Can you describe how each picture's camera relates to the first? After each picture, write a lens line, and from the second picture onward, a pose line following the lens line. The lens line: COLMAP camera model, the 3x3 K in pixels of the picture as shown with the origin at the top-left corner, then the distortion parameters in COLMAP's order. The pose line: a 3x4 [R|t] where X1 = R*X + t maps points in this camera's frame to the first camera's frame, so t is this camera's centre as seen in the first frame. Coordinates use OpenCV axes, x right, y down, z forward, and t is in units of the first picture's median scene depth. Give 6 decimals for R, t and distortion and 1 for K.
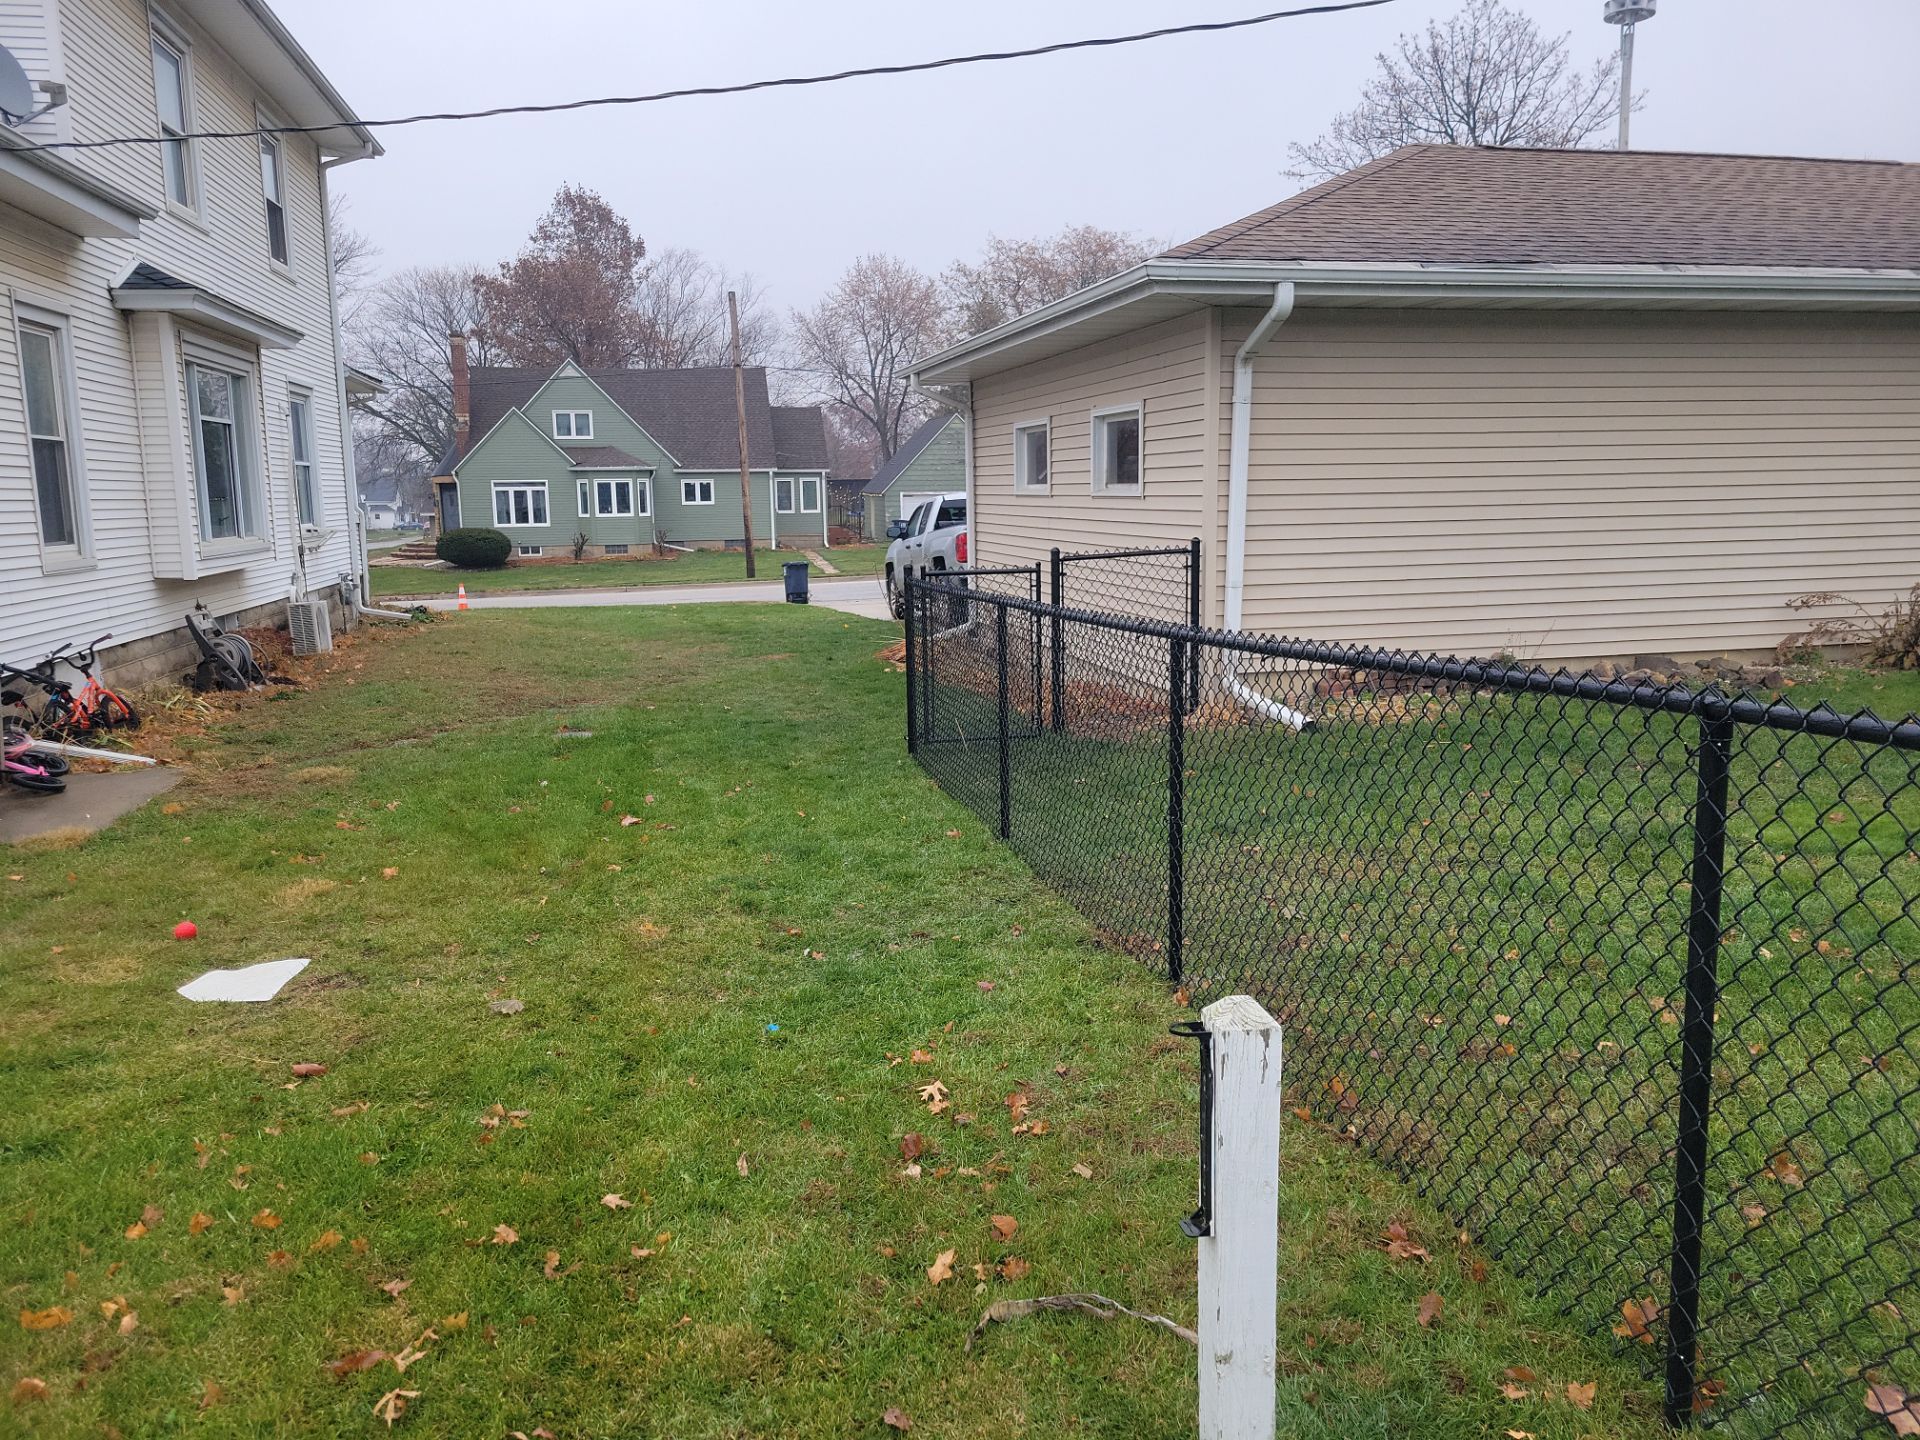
lens RADIAL K [[1434.7, 0, 978.2], [0, 1434.7, 716.5], [0, 0, 1]] dist [0.056863, -0.034424]
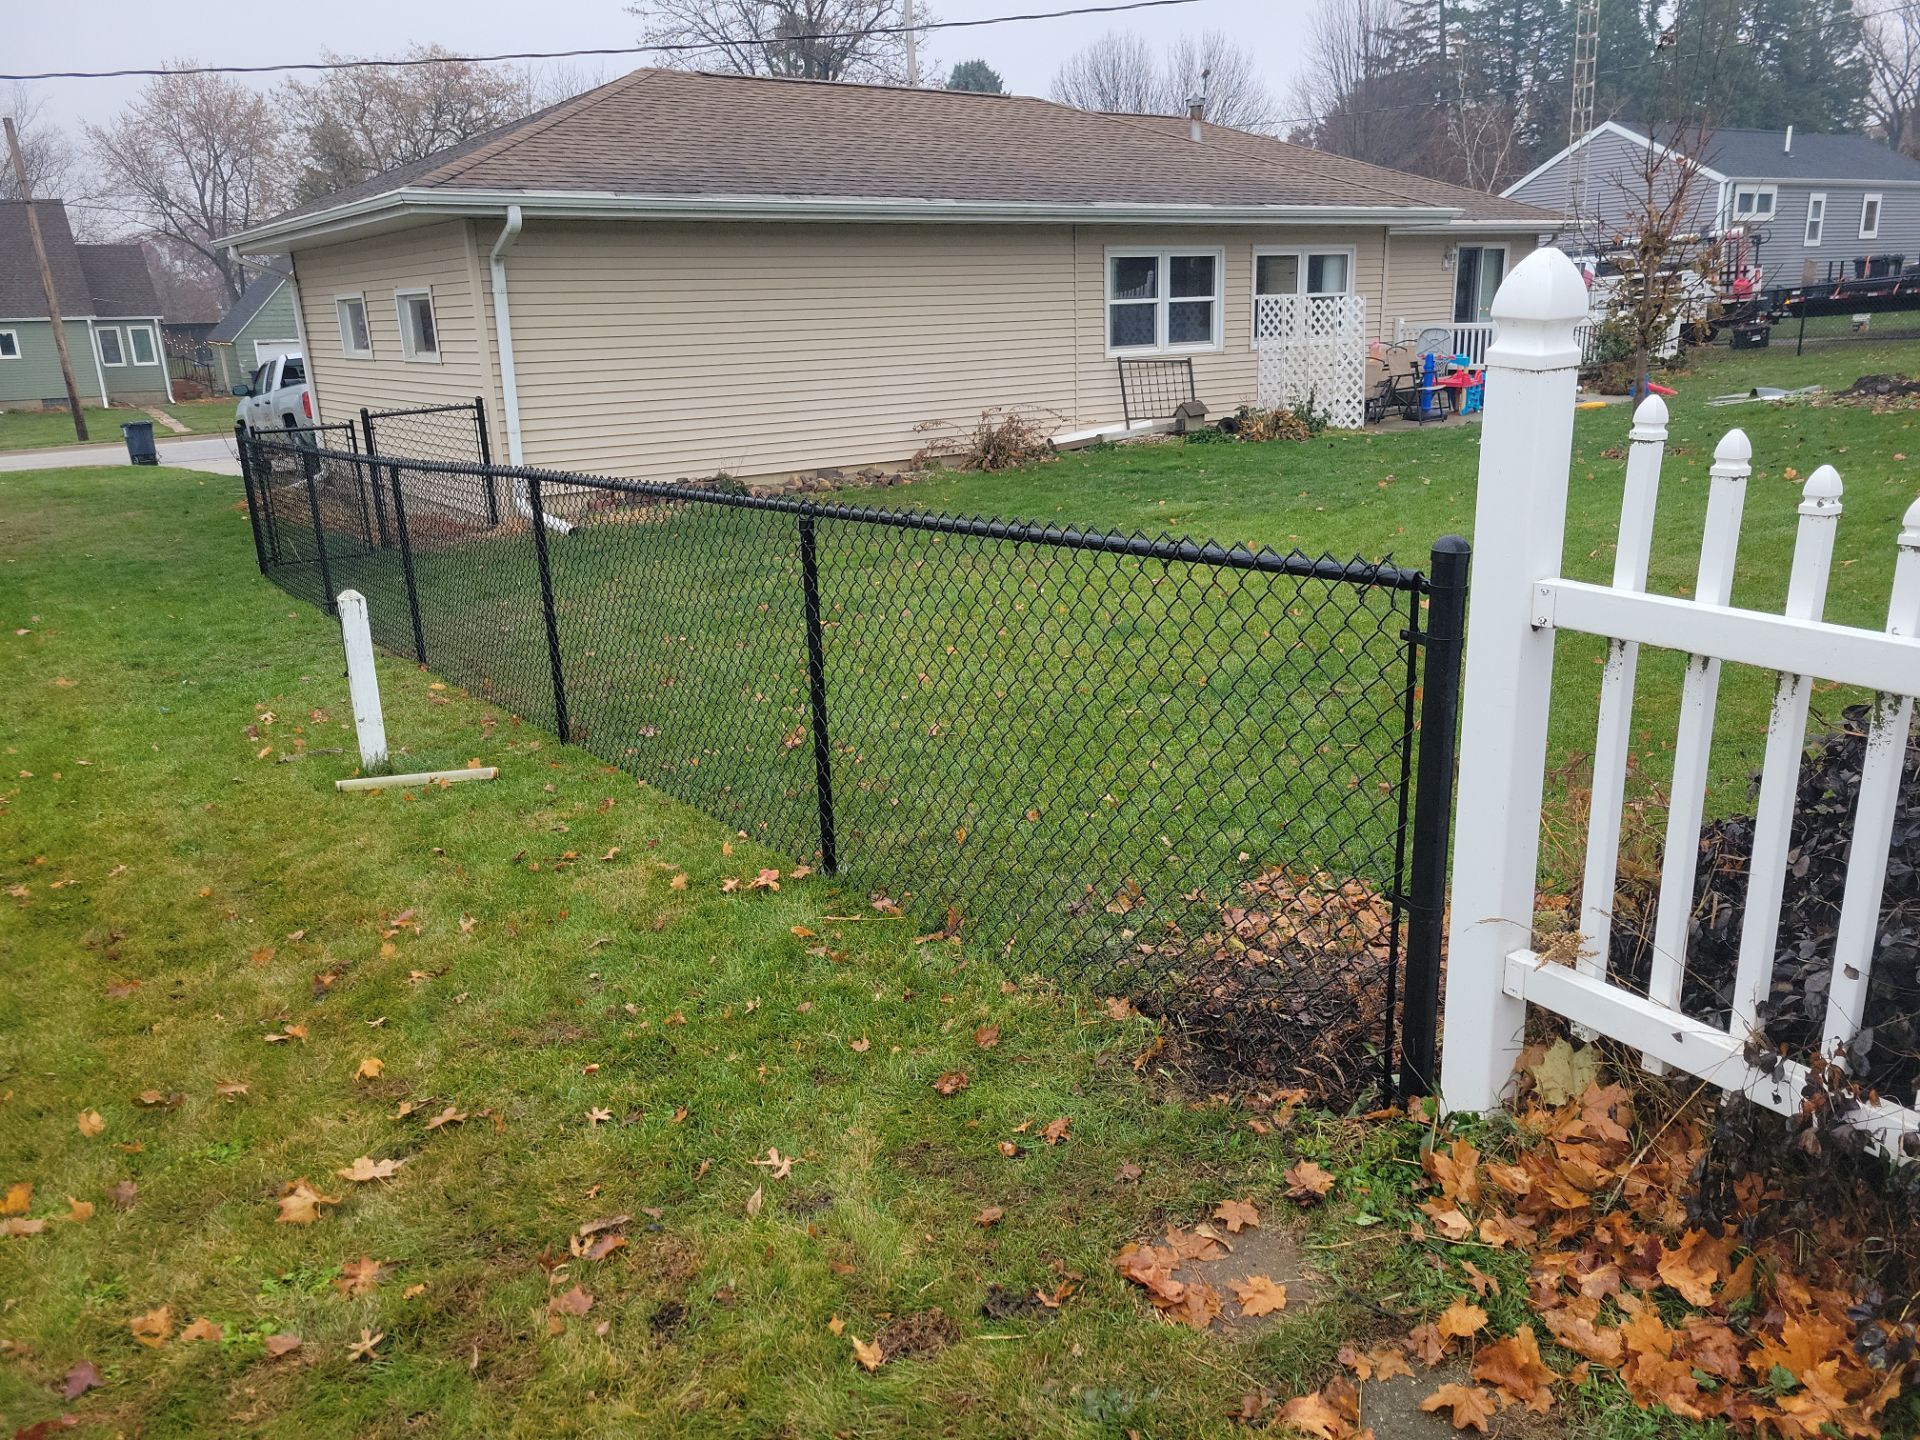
lens RADIAL K [[1434.7, 0, 966.1], [0, 1434.7, 725.6], [0, 0, 1]] dist [0.056863, -0.034424]
pose [[0.926858, -0.119795, 0.355785, 0.038704], [0.078502, 0.988615, 0.128365, 0.028298], [-0.367112, -0.091046, 0.925710, -0.301594]]
